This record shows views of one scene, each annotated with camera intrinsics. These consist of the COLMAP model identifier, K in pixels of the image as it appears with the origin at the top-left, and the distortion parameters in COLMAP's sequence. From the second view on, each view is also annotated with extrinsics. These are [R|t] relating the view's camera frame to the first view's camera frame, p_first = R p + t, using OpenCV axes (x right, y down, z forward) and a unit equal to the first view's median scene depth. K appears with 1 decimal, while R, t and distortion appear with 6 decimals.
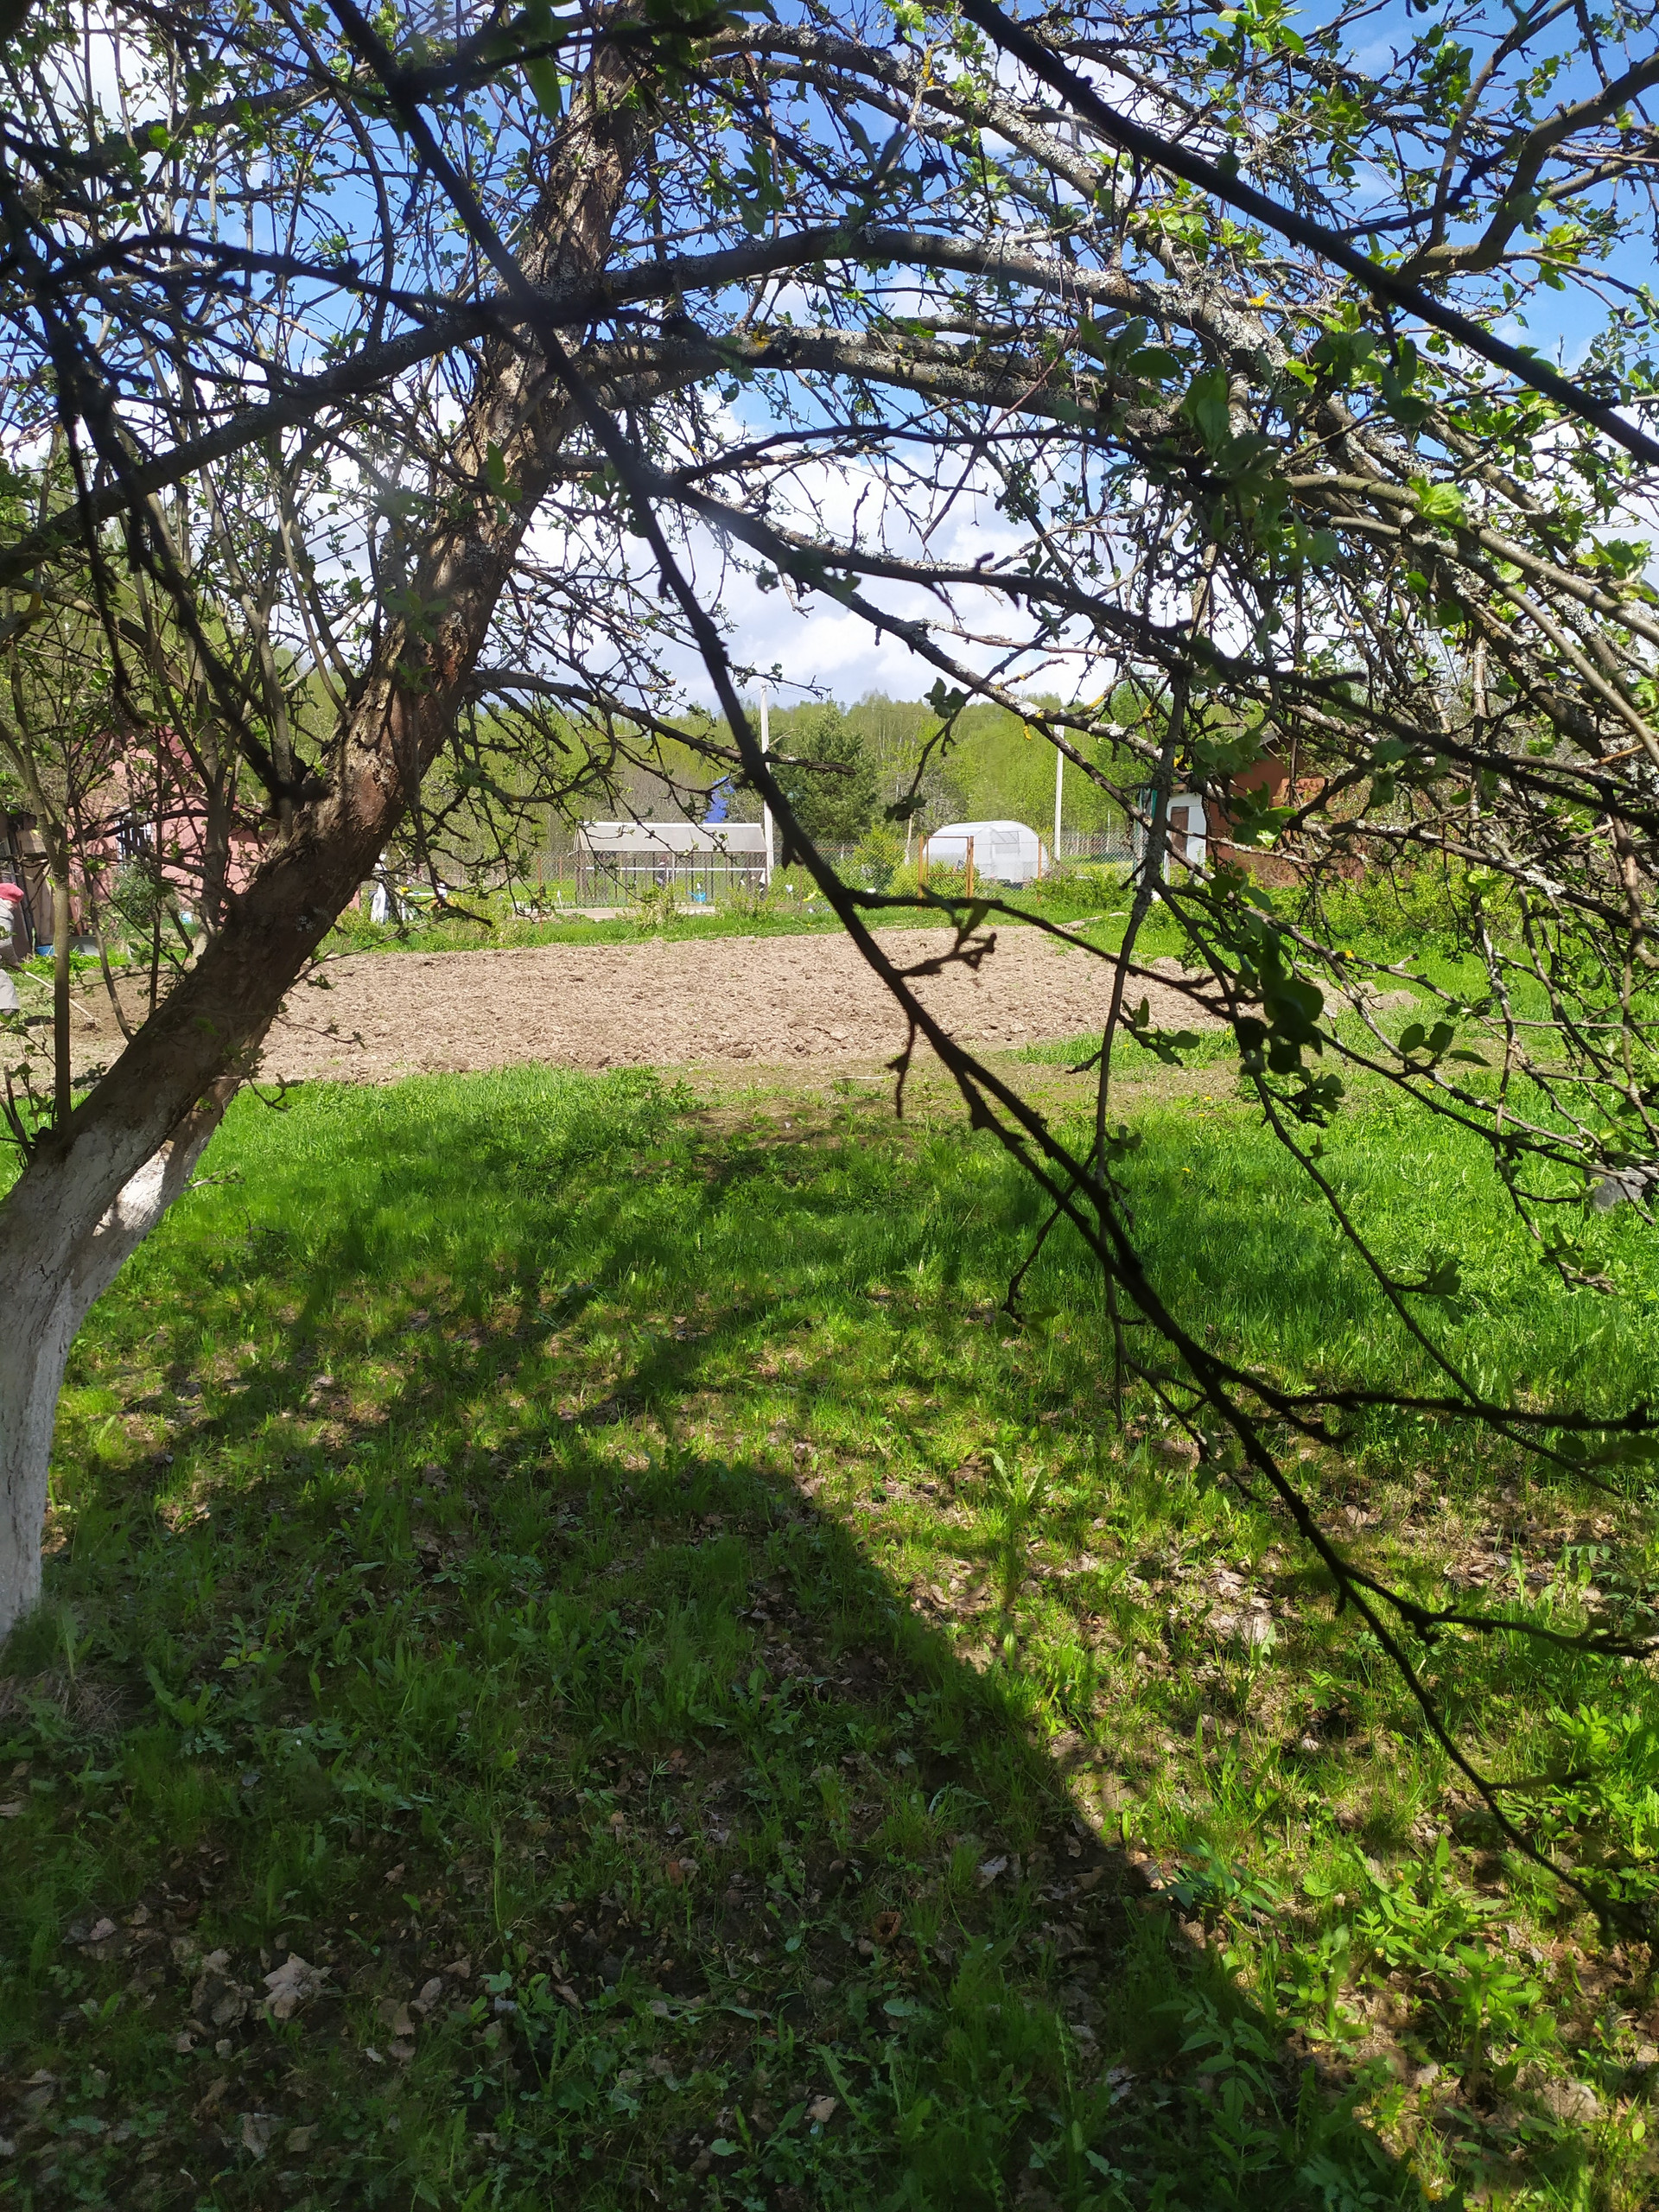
lens RADIAL K [[1595.8, 0, 849.3], [0, 1595.8, 1108.9], [0, 0, 1]] dist [0.053738, -0.040458]
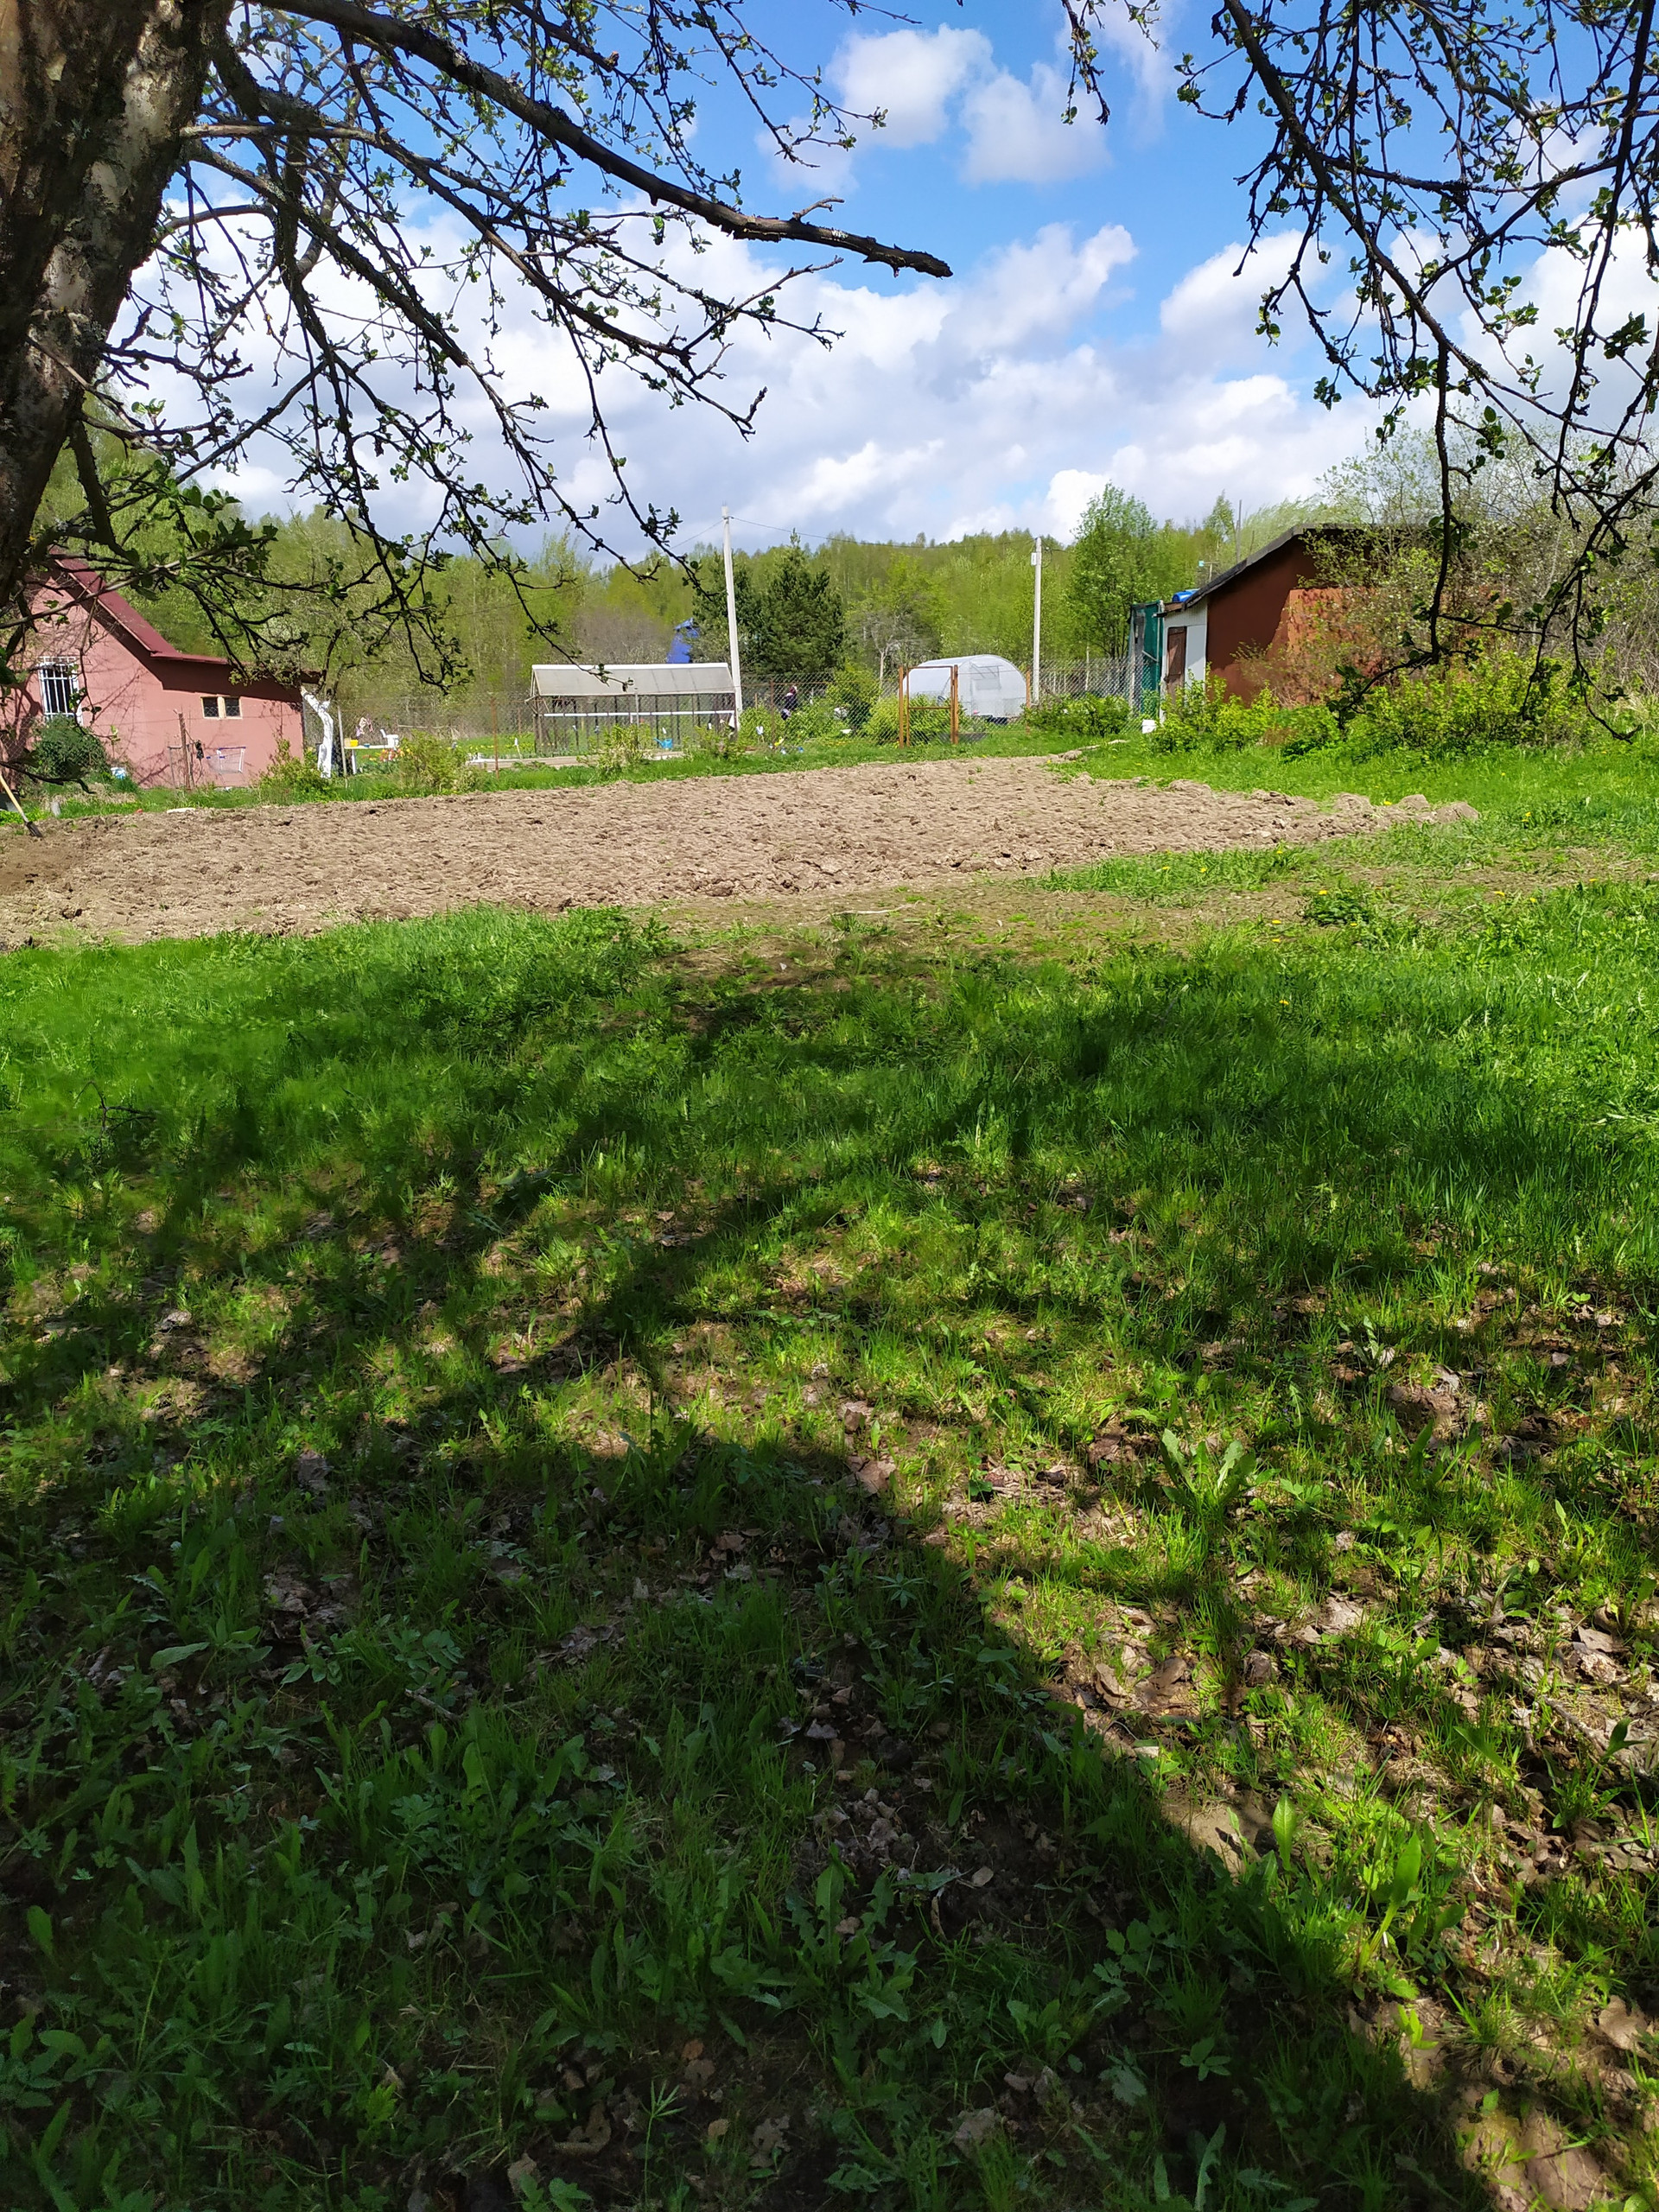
lens RADIAL K [[1595.8, 0, 849.3], [0, 1595.8, 1108.9], [0, 0, 1]] dist [0.053738, -0.040458]
pose [[0.999433, -0.031378, 0.012222, -0.031578], [0.030168, 0.995571, 0.089043, 0.020903], [-0.014962, -0.088624, 0.995953, 0.295553]]
